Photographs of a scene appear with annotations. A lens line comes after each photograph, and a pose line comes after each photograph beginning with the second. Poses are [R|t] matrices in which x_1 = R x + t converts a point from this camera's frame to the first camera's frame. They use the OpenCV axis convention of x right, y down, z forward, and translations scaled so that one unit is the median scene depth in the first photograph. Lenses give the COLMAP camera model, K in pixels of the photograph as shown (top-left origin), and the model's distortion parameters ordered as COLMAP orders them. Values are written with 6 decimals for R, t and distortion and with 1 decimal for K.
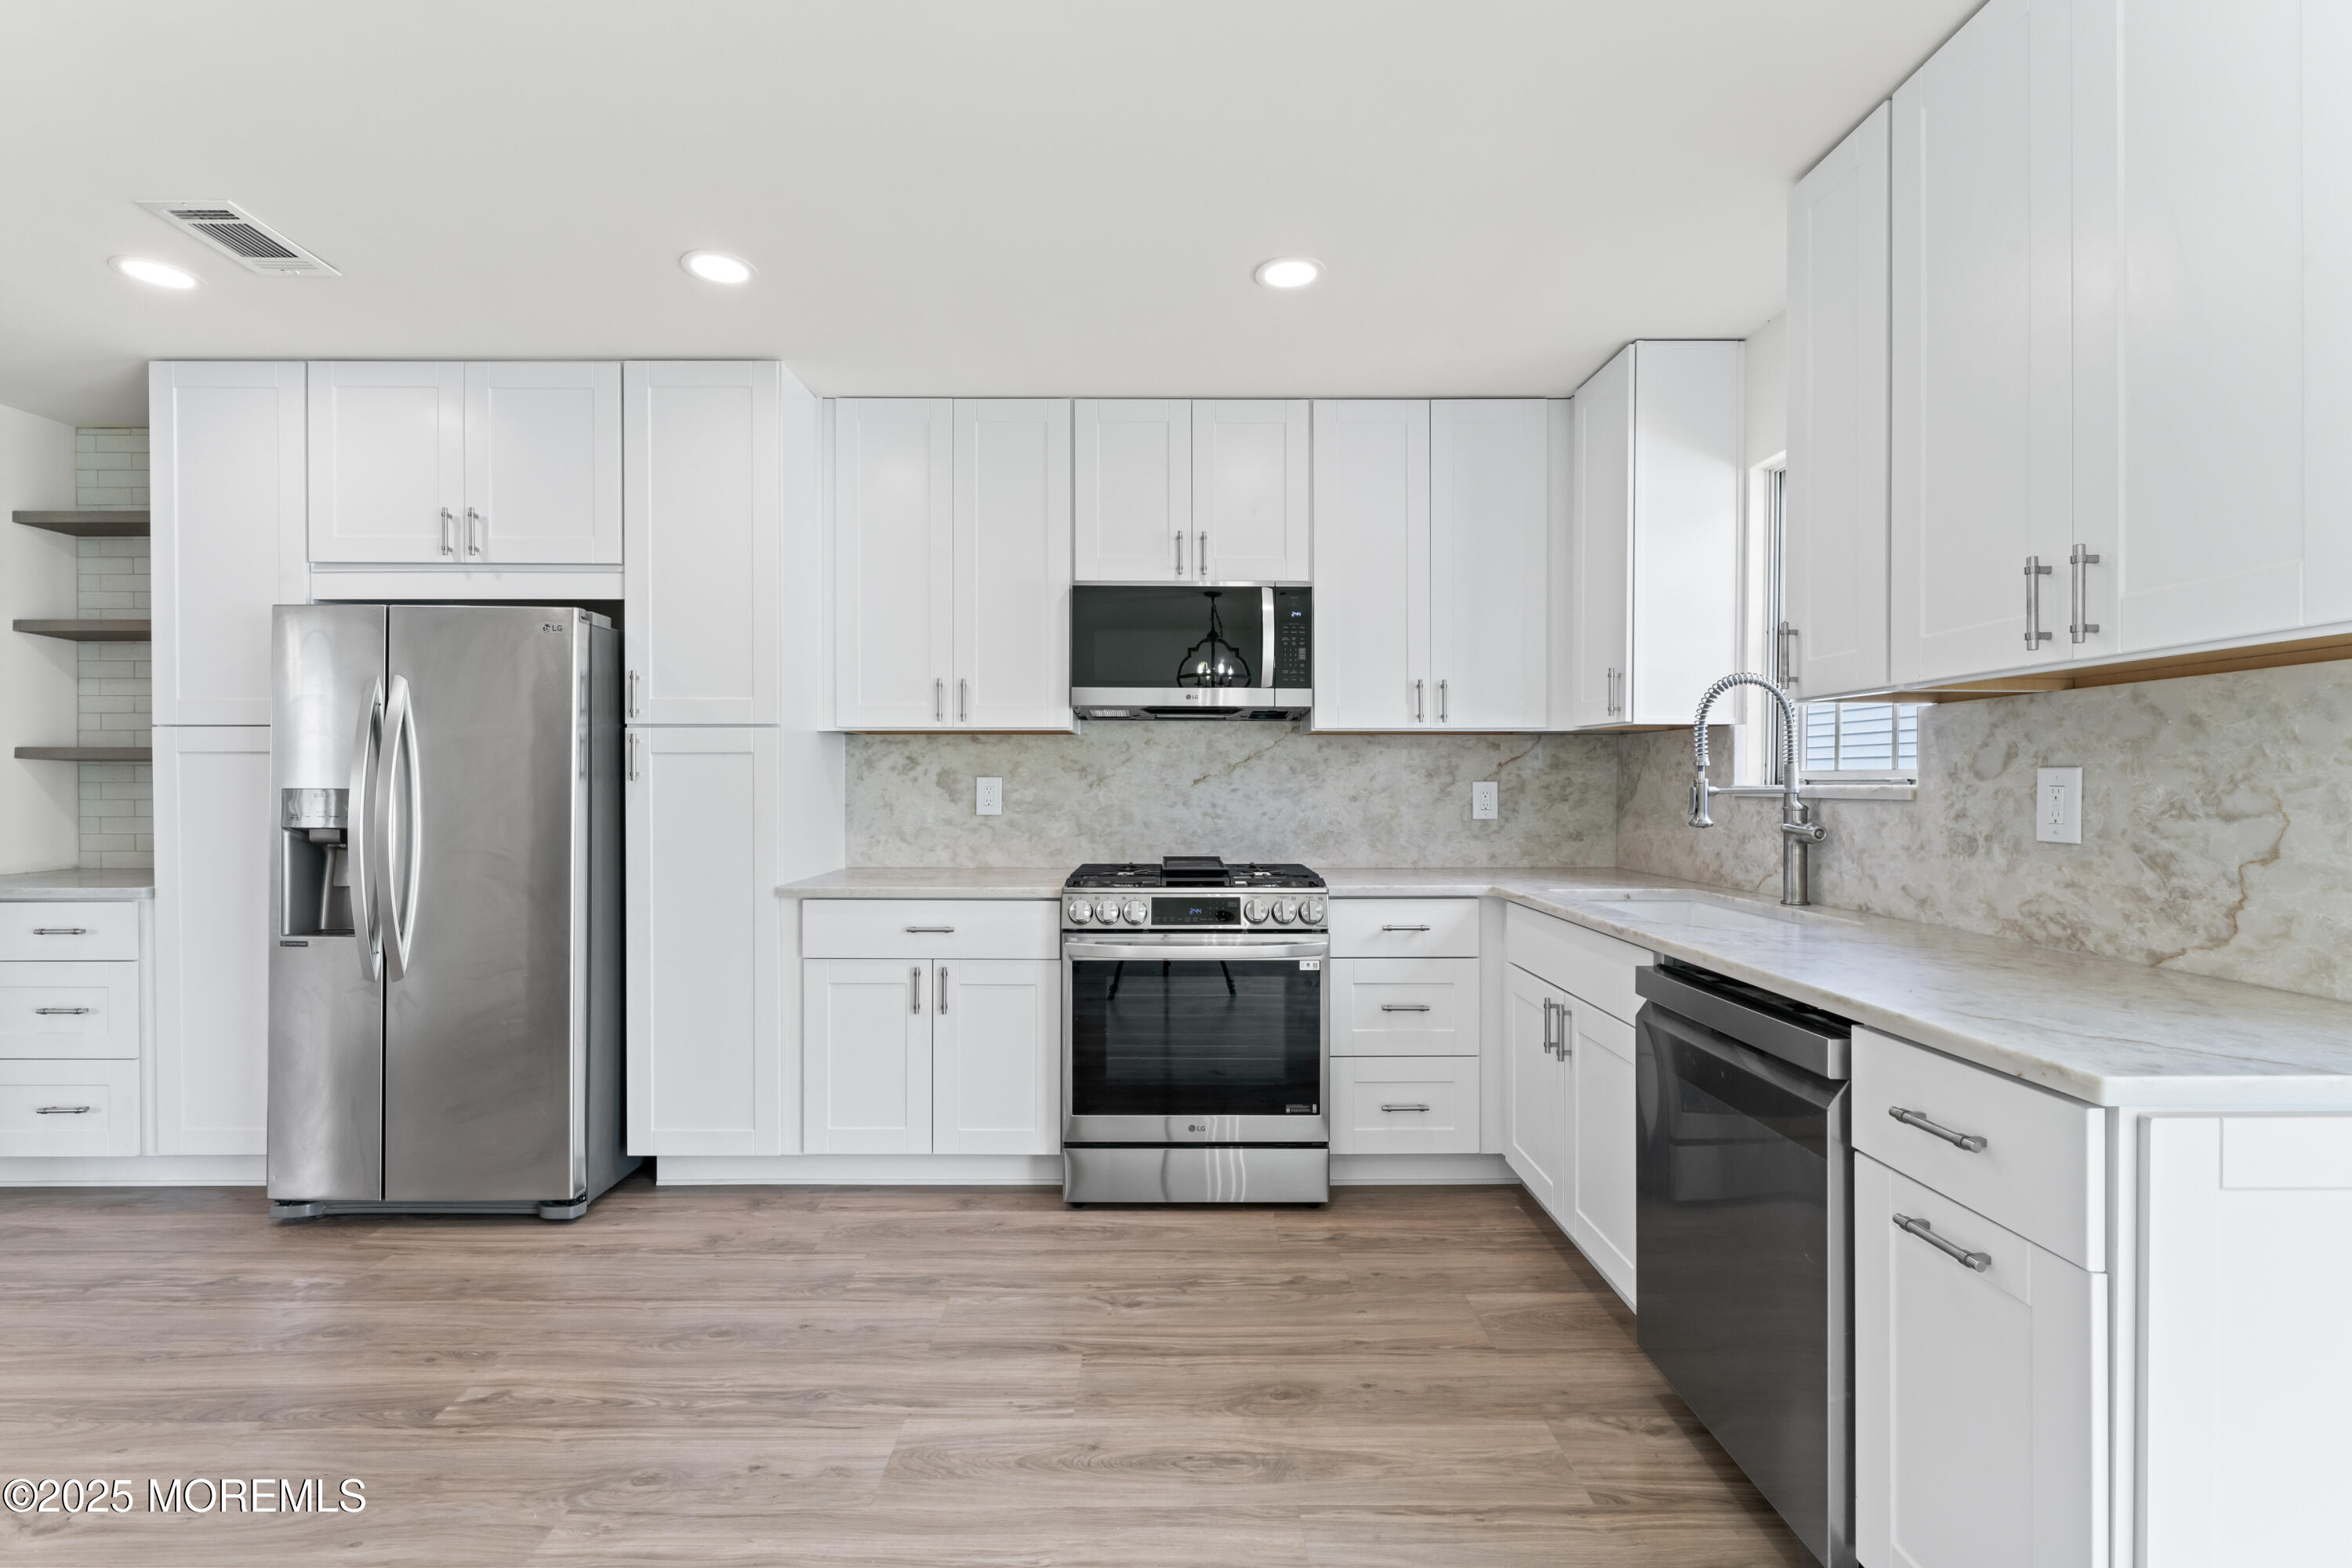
lens RADIAL K [[1085.2, 0, 1178.7], [0, 1085.2, 775.1], [0, 0, 1]] dist [-0.001870, -0.000290]
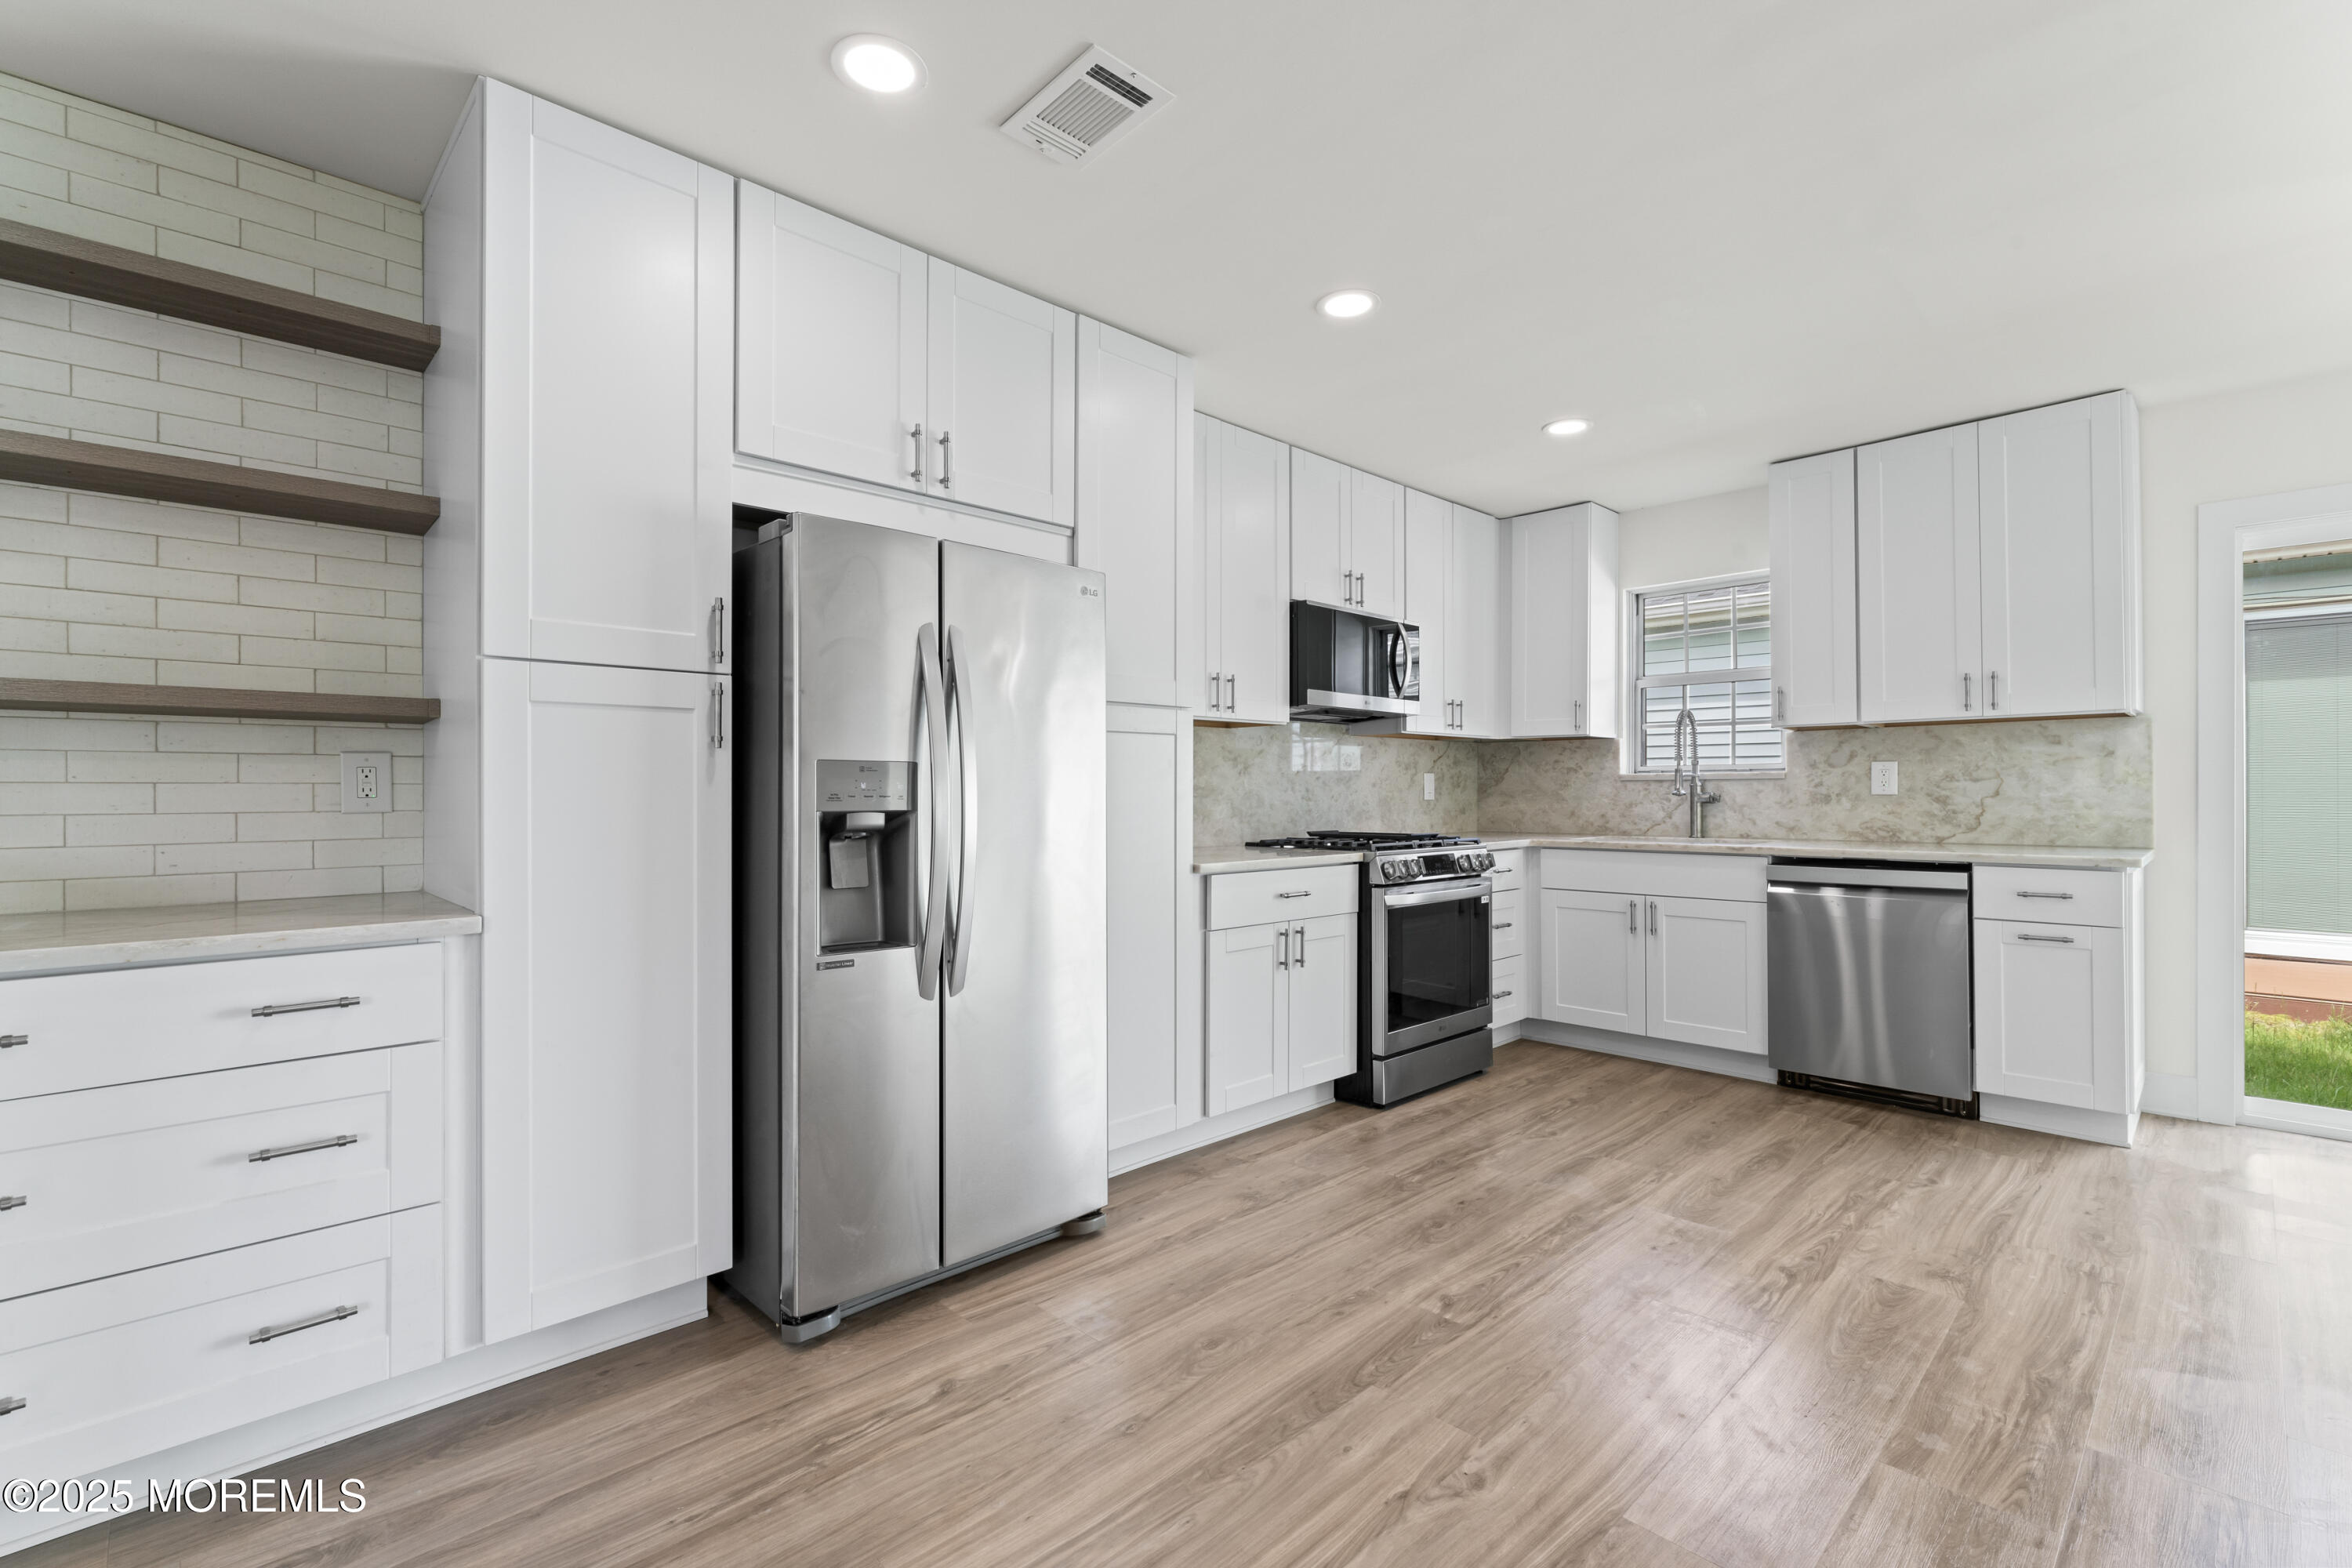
lens RADIAL K [[1085.2, 0, 1195.8], [0, 1085.2, 774.9], [0, 0, 1]] dist [-0.001870, -0.000290]
pose [[0.700546, 0.008979, 0.713551, -1.317064], [-0.000152, 0.999923, -0.012434, 0.036031], [-0.713607, 0.008602, 0.700493, 0.321189]]
